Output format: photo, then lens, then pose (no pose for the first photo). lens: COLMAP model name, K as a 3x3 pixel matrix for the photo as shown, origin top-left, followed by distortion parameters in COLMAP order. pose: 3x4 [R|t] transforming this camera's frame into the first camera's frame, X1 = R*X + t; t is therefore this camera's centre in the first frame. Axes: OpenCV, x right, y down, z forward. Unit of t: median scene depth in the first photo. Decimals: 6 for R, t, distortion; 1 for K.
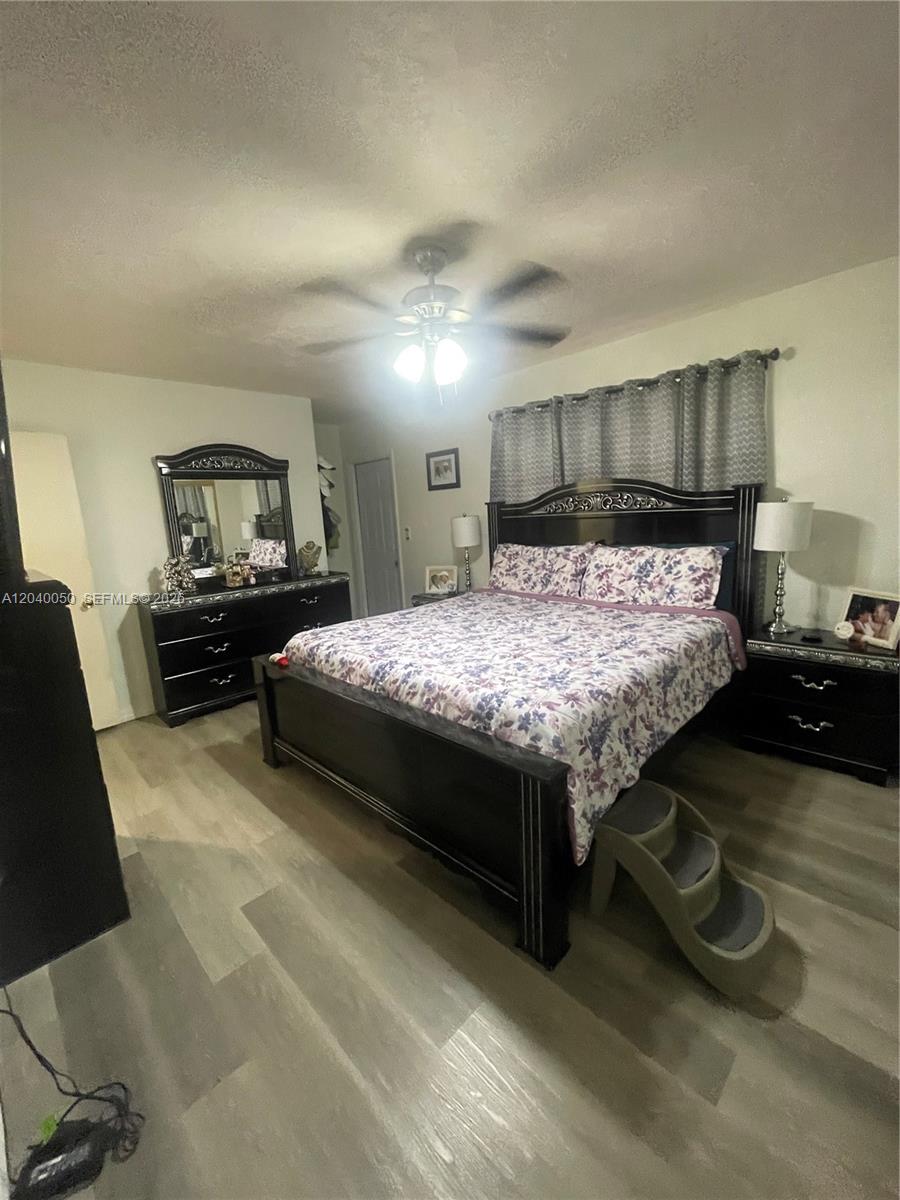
lens RADIAL K [[484.0, 0, 447.8], [0, 484.0, 599.1], [0, 0, 1]] dist [-0.001706, 0.000131]
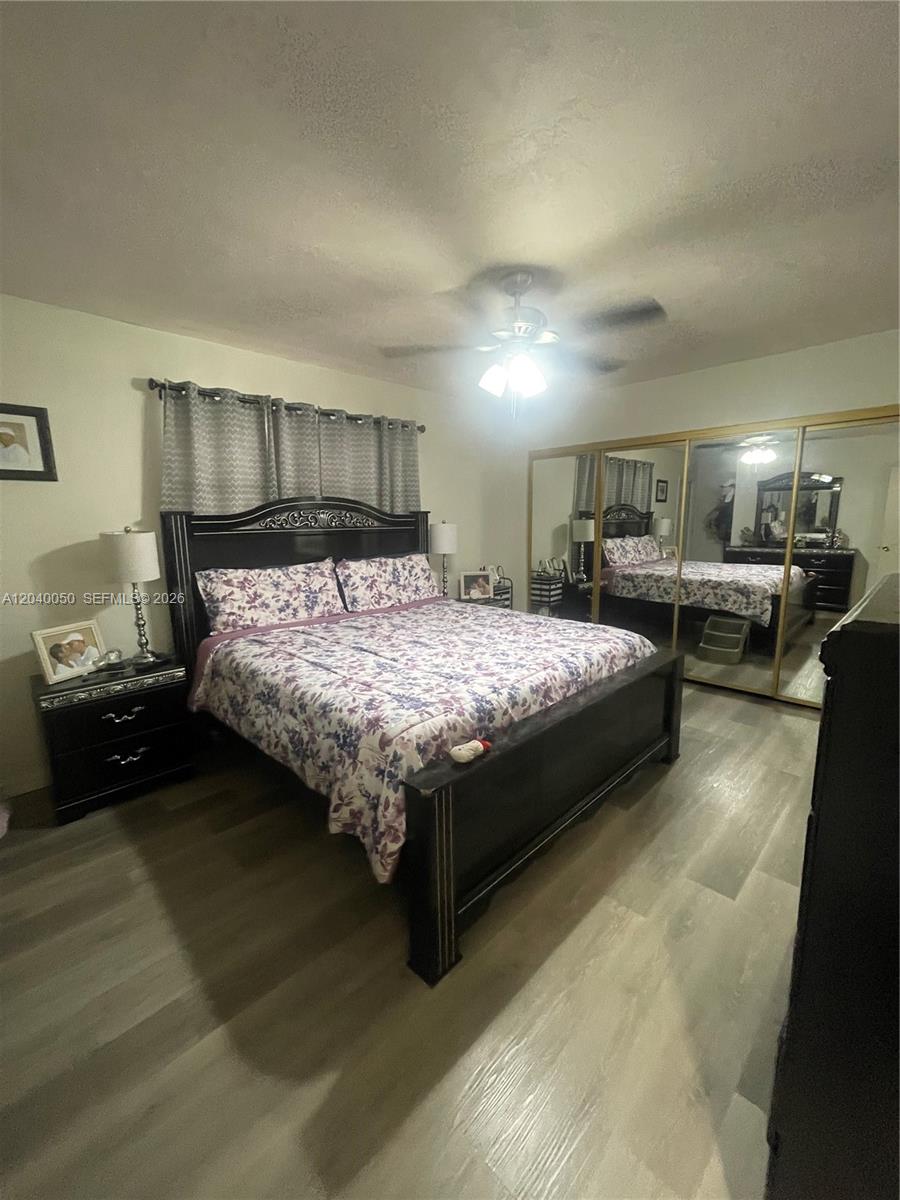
lens RADIAL K [[484.0, 0, 447.8], [0, 484.0, 599.1], [0, 0, 1]] dist [-0.001706, 0.000131]
pose [[0.000729, -0.111916, 0.993717, -0.781116], [0.190076, 0.975617, 0.109738, -0.108698], [-0.981769, 0.188802, 0.021984, 0.832829]]
